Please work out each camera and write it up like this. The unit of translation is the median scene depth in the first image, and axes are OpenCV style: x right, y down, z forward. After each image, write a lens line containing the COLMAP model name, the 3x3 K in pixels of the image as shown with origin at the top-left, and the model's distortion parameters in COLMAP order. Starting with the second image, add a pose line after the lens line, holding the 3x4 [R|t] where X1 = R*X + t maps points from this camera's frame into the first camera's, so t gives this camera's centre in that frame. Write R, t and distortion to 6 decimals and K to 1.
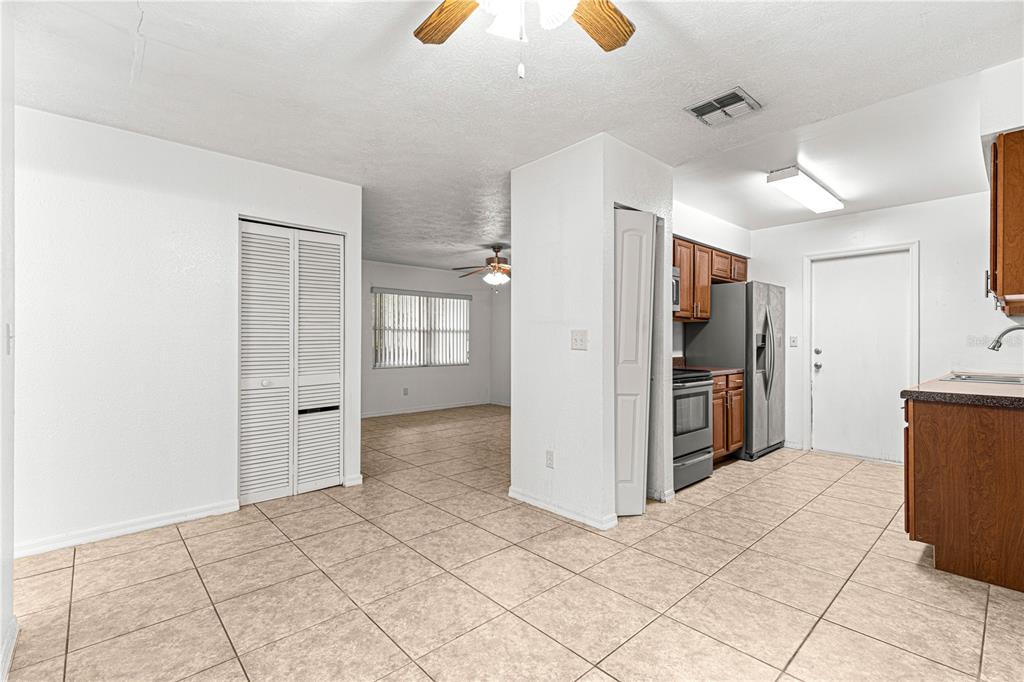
lens RADIAL K [[463.2, 0, 512.9], [0, 463.2, 345.5], [0, 0, 1]] dist [0.007910, -0.000106]
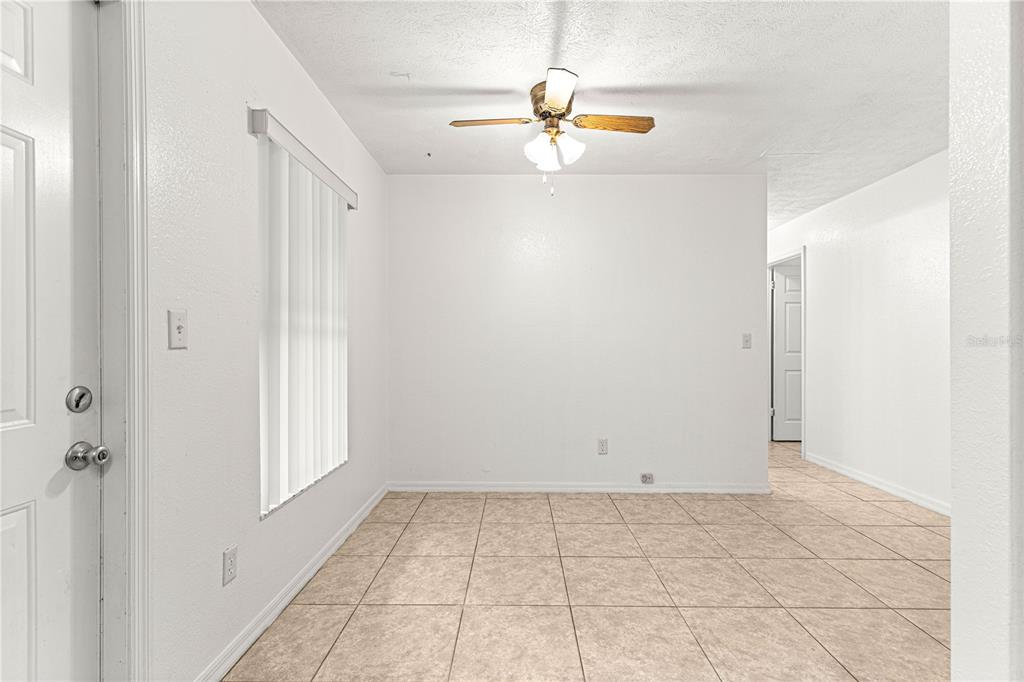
lens RADIAL K [[463.2, 0, 512.9], [0, 463.2, 345.5], [0, 0, 1]] dist [0.007910, -0.000106]
pose [[-0.680734, 0.002714, -0.732526, 0.879017], [-0.006113, 0.999937, 0.009385, -0.001261], [0.732505, 0.010866, -0.680675, 1.290609]]
